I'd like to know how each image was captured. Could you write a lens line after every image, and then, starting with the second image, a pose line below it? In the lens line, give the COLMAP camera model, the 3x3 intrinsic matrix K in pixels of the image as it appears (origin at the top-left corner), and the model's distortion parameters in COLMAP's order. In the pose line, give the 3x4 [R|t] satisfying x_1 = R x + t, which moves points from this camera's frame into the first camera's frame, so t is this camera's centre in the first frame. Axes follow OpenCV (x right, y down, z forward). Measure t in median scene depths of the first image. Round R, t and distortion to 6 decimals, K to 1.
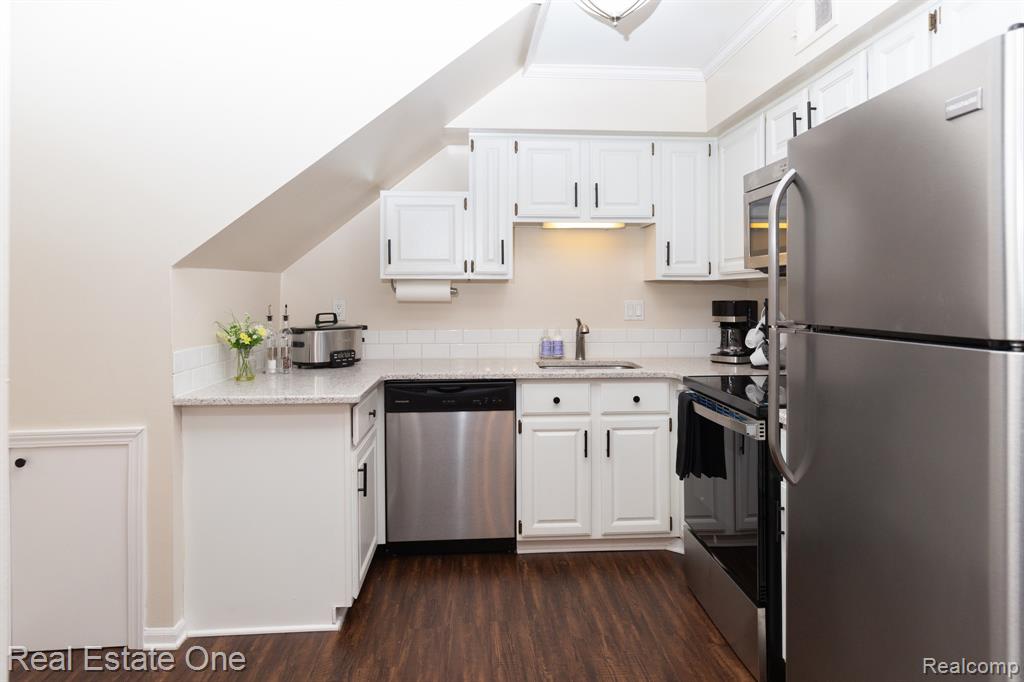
lens RADIAL K [[664.4, 0, 519.9], [0, 664.4, 279.1], [0, 0, 1]] dist [0.001300, 0.000905]
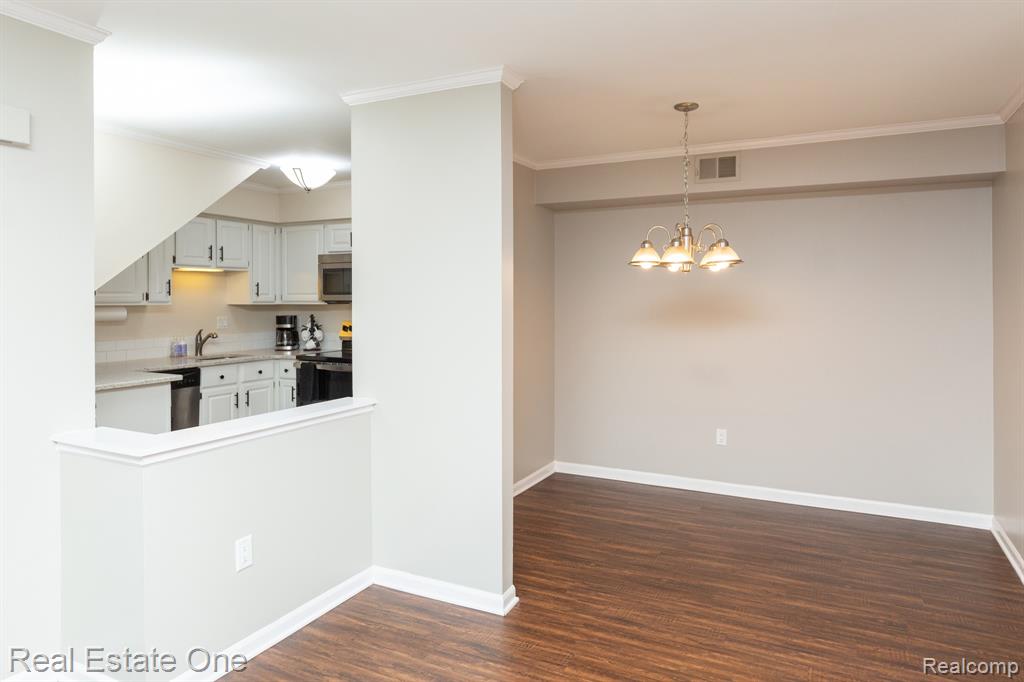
lens RADIAL K [[658.1, 0, 513.7], [0, 658.1, 299.6], [0, 0, 1]] dist [-0.000276, -0.001579]
pose [[0.522239, -0.001868, 0.852797, -0.971963], [-0.018802, 0.999729, 0.013704, -0.052125], [-0.852592, -0.023191, 0.522063, -0.505142]]
